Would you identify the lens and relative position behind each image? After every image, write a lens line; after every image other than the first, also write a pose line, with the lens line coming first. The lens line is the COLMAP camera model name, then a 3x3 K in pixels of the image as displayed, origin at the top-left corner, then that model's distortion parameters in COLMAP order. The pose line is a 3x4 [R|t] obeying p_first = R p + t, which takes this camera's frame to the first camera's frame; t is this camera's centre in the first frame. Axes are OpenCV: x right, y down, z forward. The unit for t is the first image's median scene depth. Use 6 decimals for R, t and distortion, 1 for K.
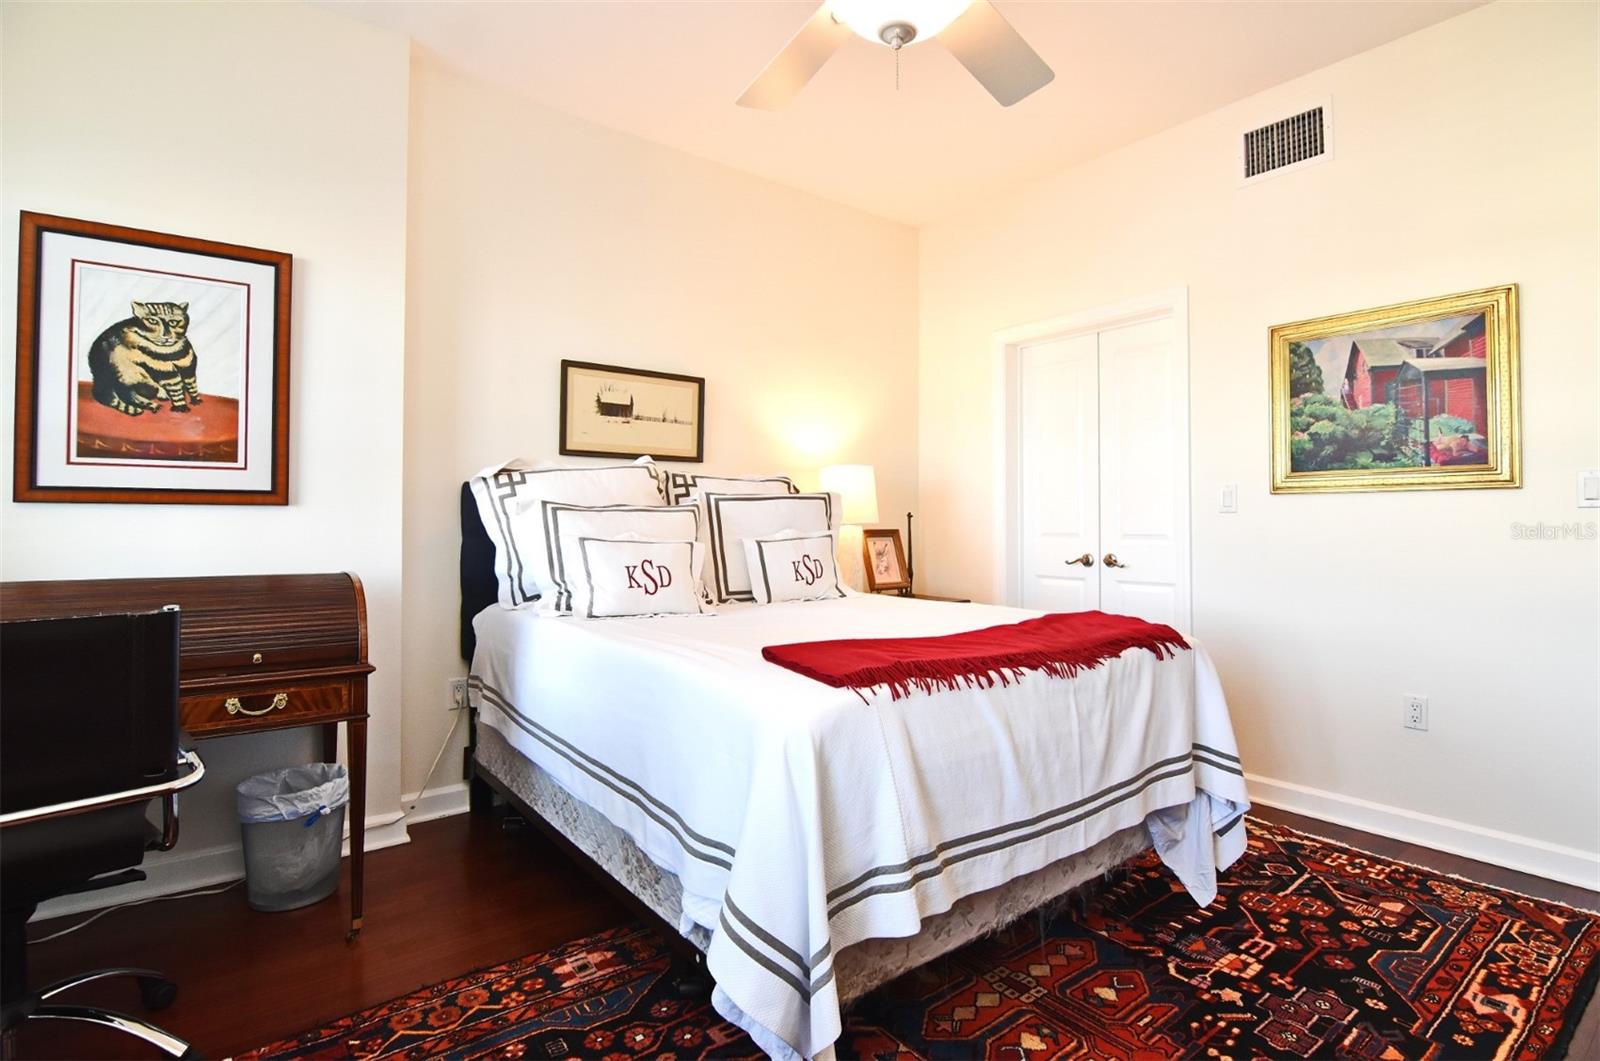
lens RADIAL K [[787.1, 0, 800.0], [0, 787.1, 530.5], [0, 0, 1]] dist [-0.022497, -0.000235]
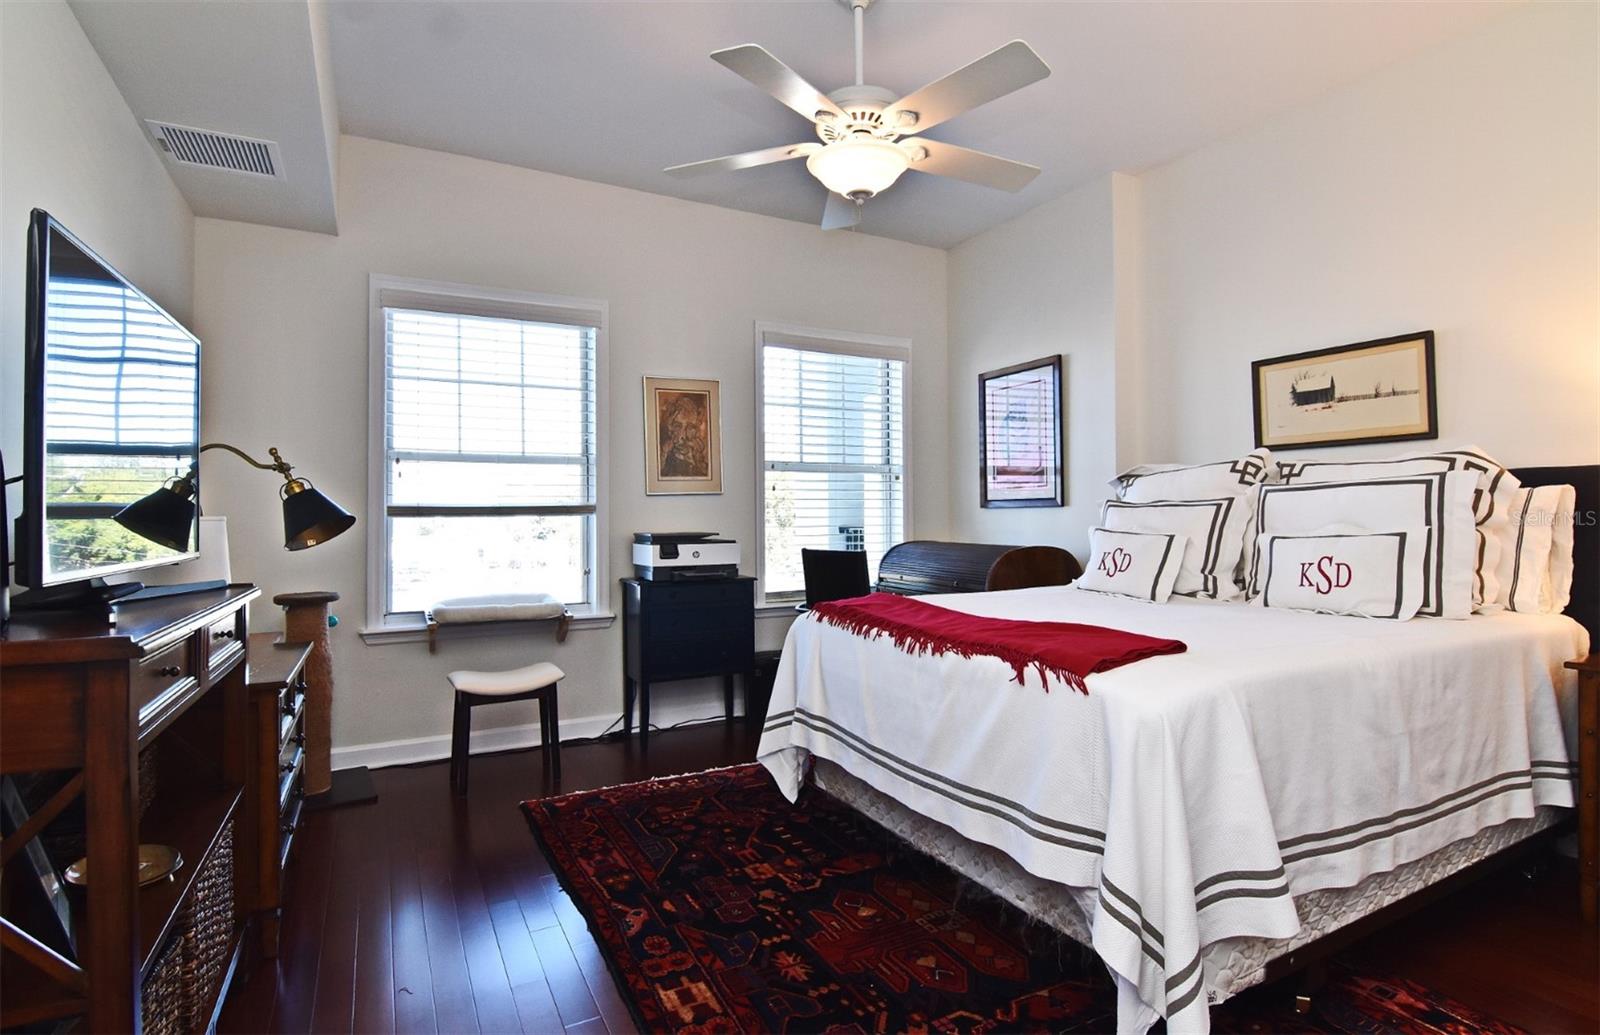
lens RADIAL K [[771.7, 0, 800.0], [0, 771.7, 517.5], [0, 0, 1]] dist [-0.002403, -0.000325]
pose [[-0.160488, 0.002850, -0.987034, 0.802662], [-0.001230, 0.999994, 0.003088, -0.009648], [0.987037, 0.001709, -0.160484, 0.546261]]
